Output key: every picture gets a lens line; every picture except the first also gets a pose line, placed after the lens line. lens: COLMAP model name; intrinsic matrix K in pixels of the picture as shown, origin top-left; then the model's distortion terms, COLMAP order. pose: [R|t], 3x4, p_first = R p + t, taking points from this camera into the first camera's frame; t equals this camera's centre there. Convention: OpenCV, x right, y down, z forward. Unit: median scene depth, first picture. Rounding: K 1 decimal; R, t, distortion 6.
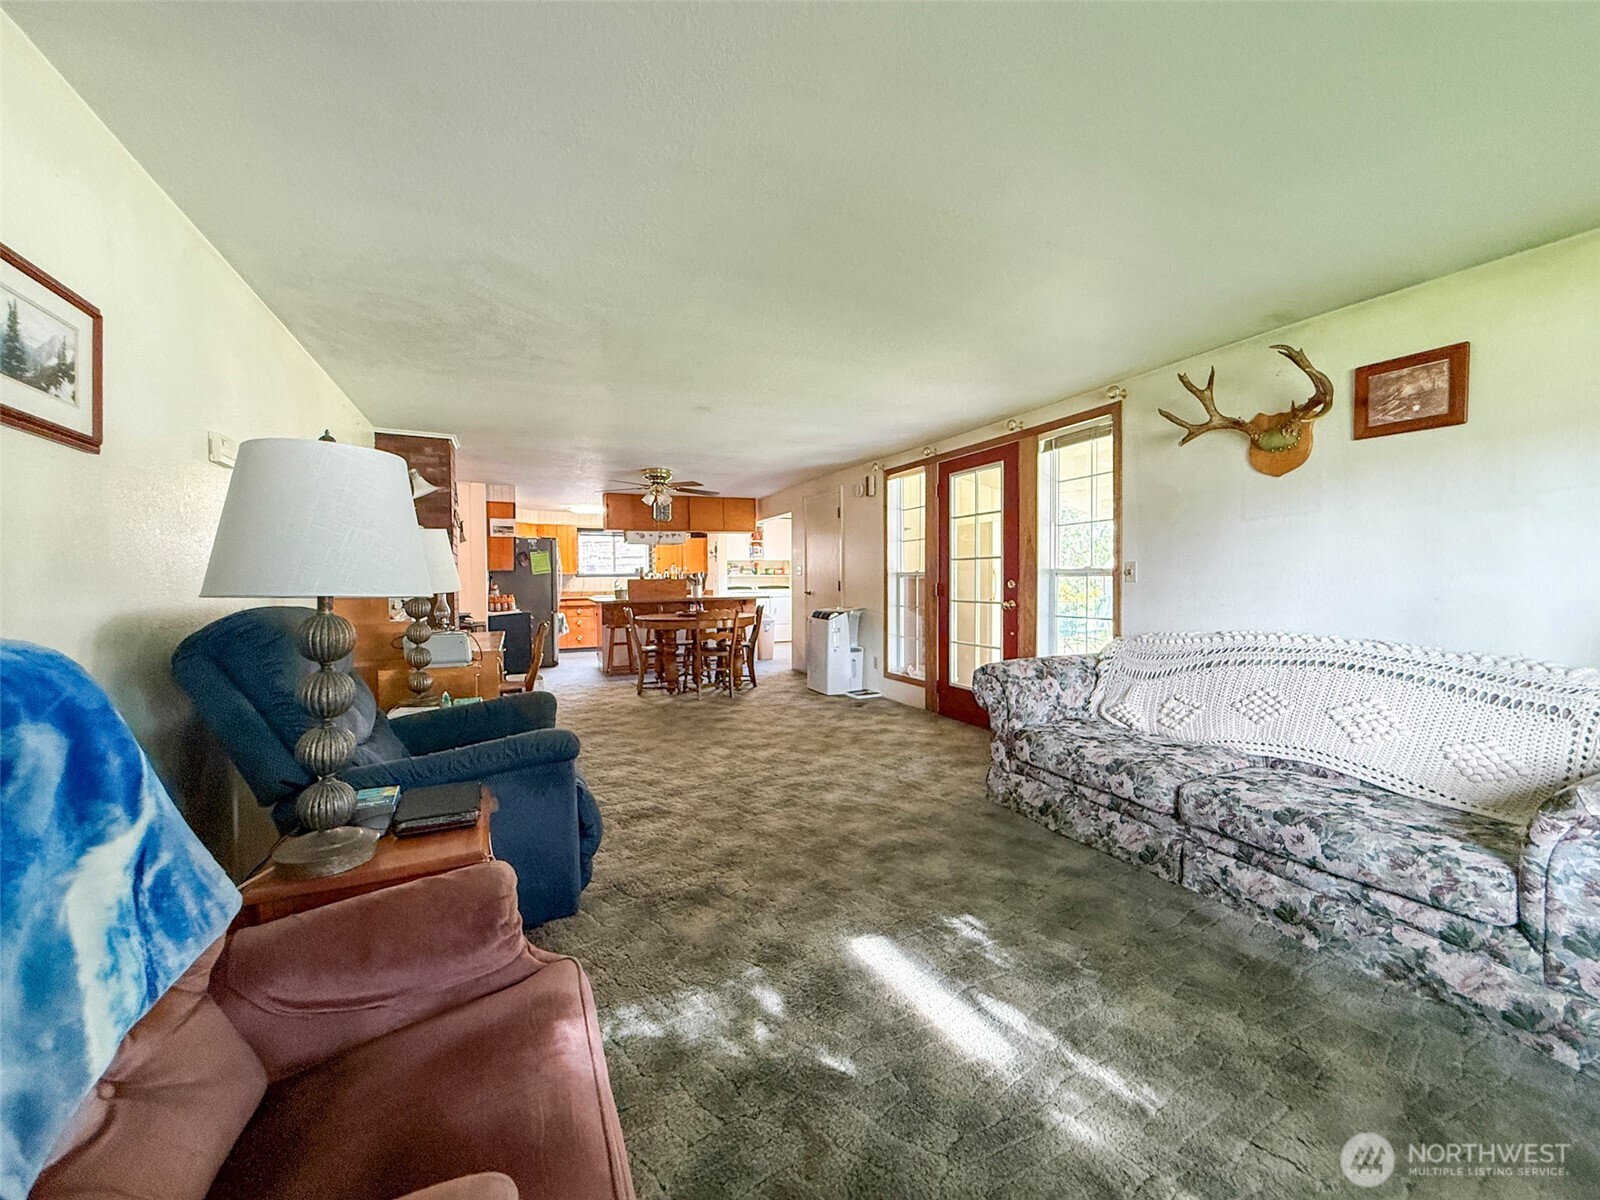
lens RADIAL K [[649.5, 0, 793.8], [0, 649.5, 593.6], [0, 0, 1]] dist [-0.009112, 0.000591]
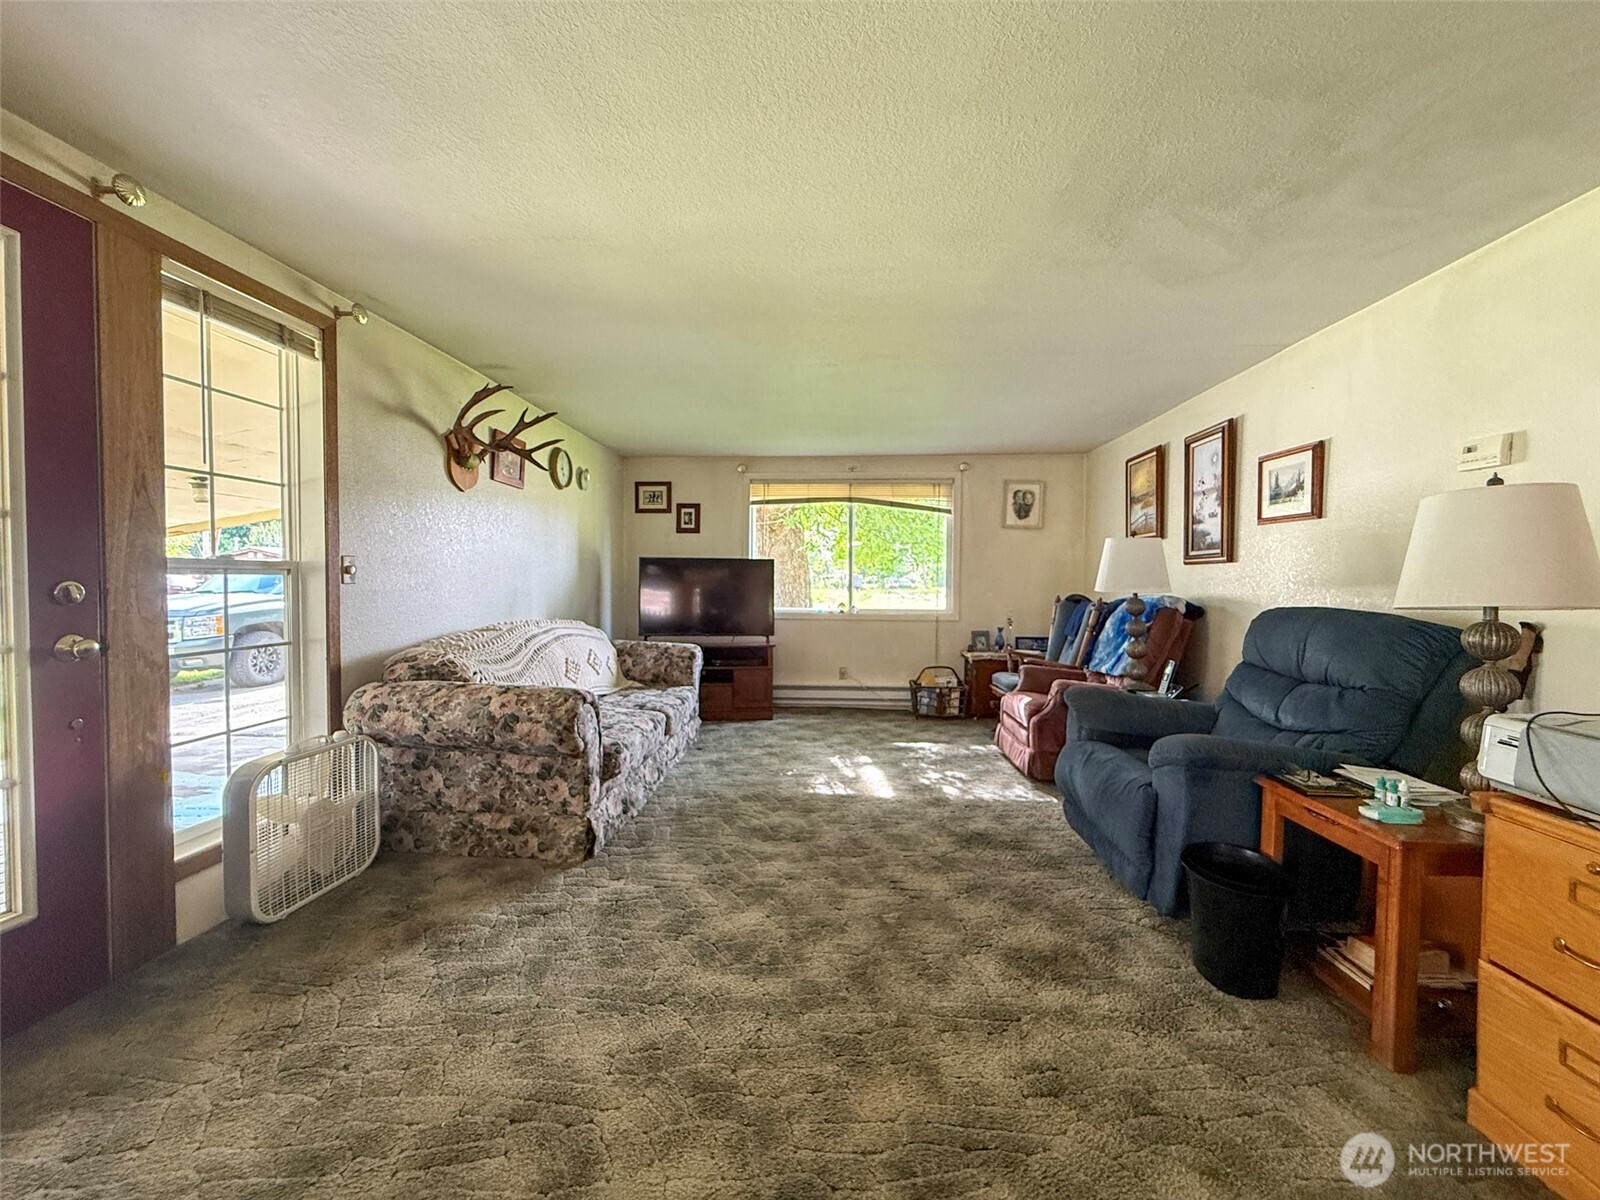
lens RADIAL K [[649.5, 0, 797.4], [0, 649.5, 596.0], [0, 0, 1]] dist [-0.009112, 0.000591]
pose [[-0.885835, -0.014504, 0.463774, -0.317270], [0.005425, 0.999119, 0.041609, -0.040134], [-0.463969, 0.039375, -0.884976, 1.743005]]
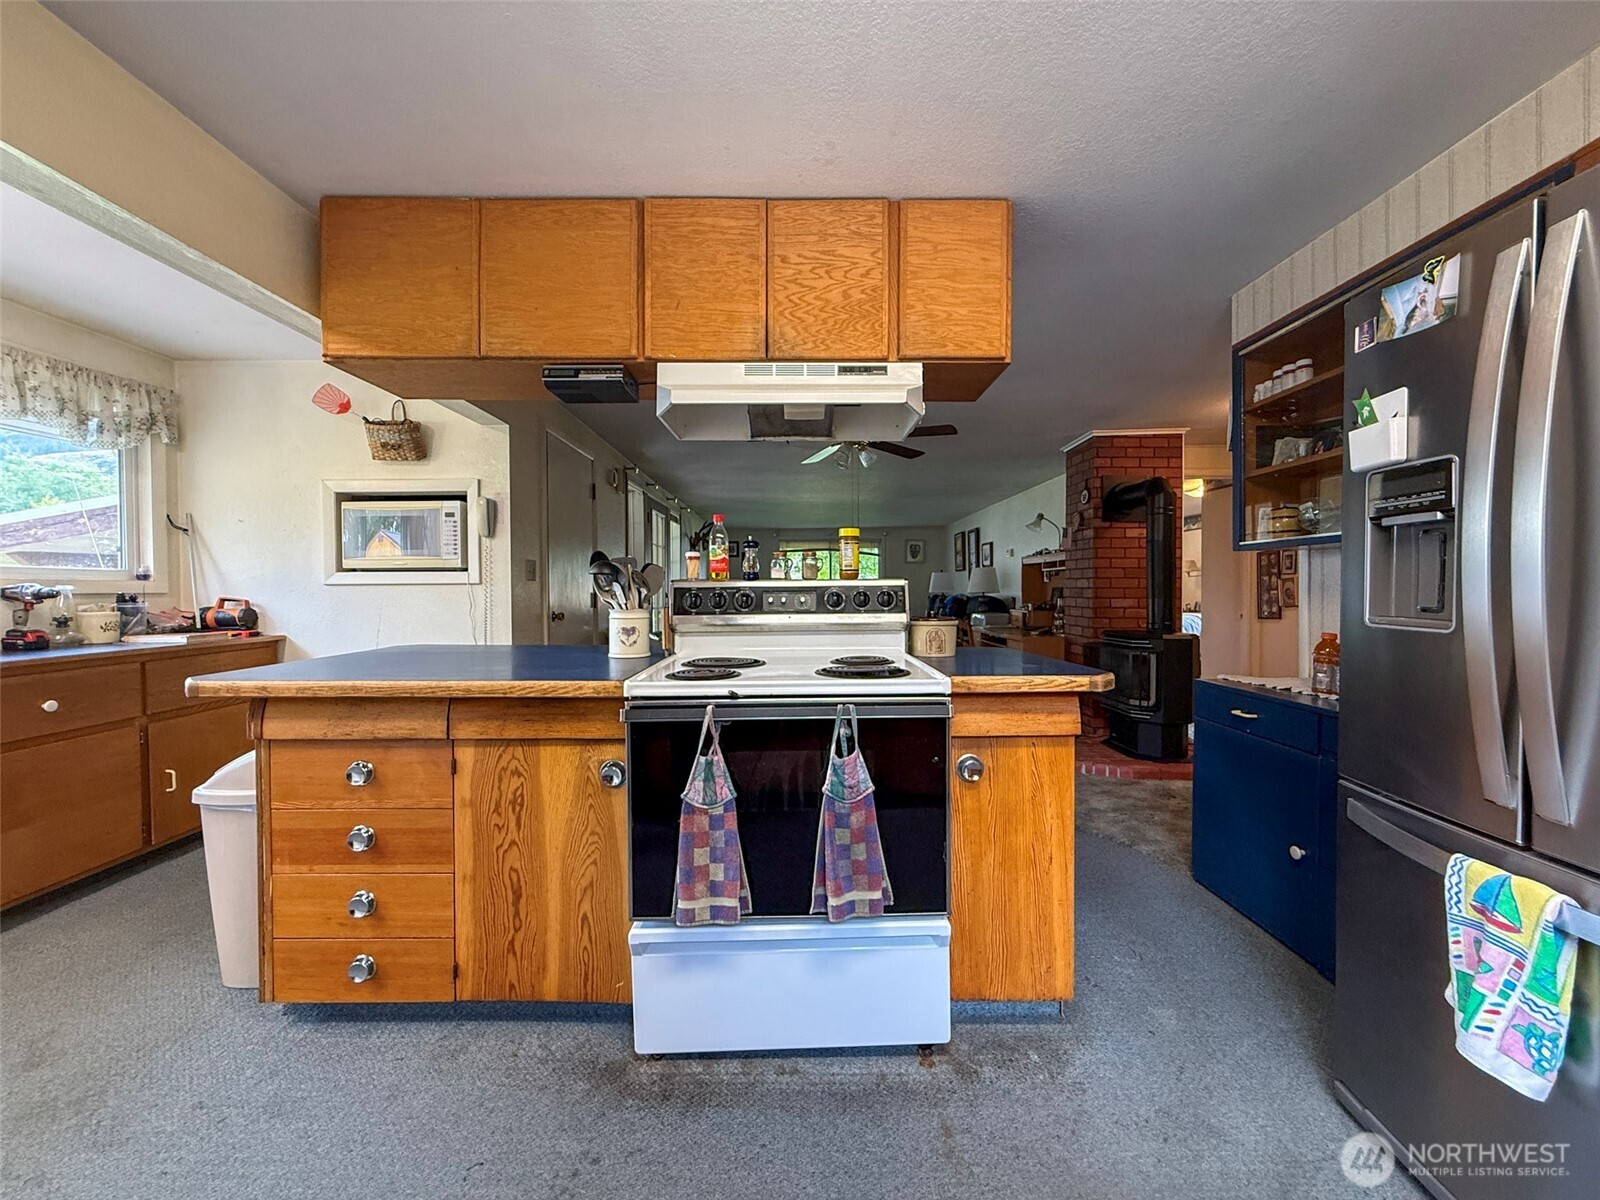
lens RADIAL K [[649.5, 0, 802.0], [0, 649.5, 598.1], [0, 0, 1]] dist [-0.009112, 0.000591]
pose [[-0.917987, 0.003625, 0.396594, -0.773756], [0.015693, 0.999507, 0.027188, -0.059718], [-0.396300, 0.031182, -0.917591, 3.085625]]
